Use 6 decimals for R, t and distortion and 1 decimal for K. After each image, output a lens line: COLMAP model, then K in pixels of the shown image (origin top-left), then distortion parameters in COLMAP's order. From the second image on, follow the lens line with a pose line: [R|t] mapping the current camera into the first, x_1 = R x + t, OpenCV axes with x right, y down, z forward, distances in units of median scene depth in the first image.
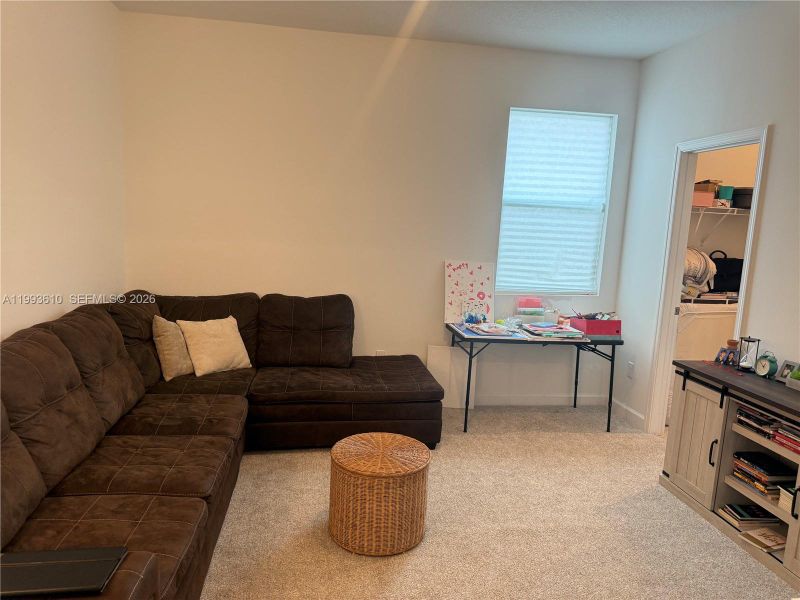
lens RADIAL K [[559.9, 0, 405.0], [0, 559.9, 304.9], [0, 0, 1]] dist [0.056961, -0.068895]
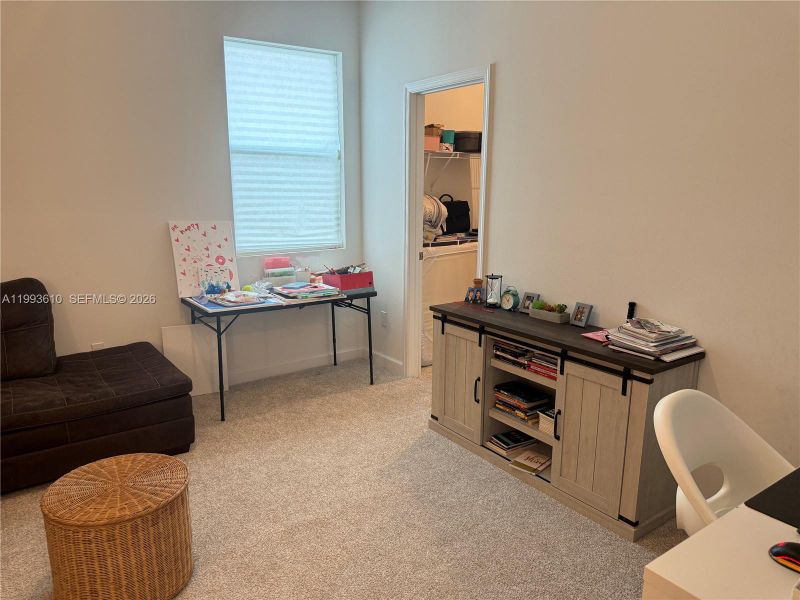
lens RADIAL K [[559.9, 0, 397.1], [0, 559.9, 303.7], [0, 0, 1]] dist [0.056961, -0.068895]
pose [[0.893104, -0.137445, 0.428339, -0.000558], [0.105002, 0.989572, 0.098600, -0.008167], [-0.437425, -0.043084, 0.898222, 0.115725]]
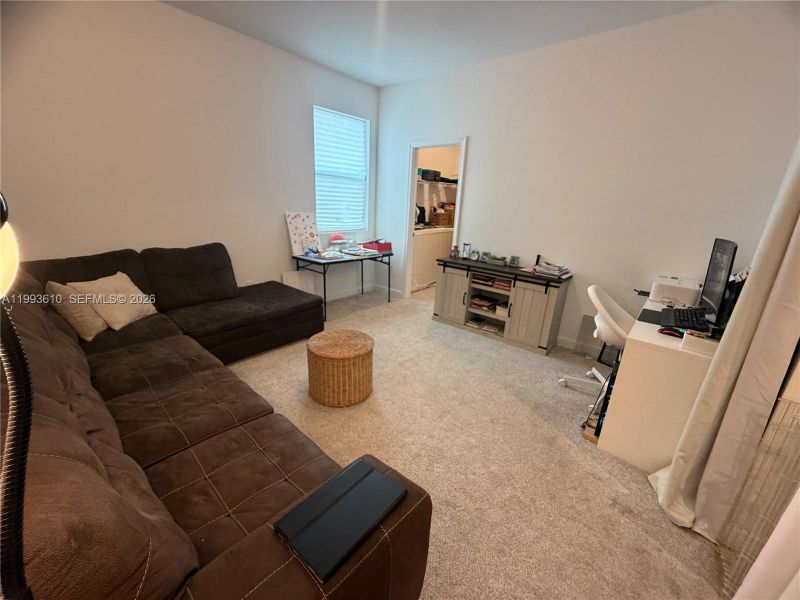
lens RADIAL K [[318.5, 0, 398.4], [0, 318.5, 300.4], [0, 0, 1]] dist [-0.002108, 0.000786]
pose [[0.763566, -0.206292, 0.611892, -0.292071], [0.087505, 0.971912, 0.218473, -0.014277], [-0.639774, -0.113275, 0.760170, 0.178591]]
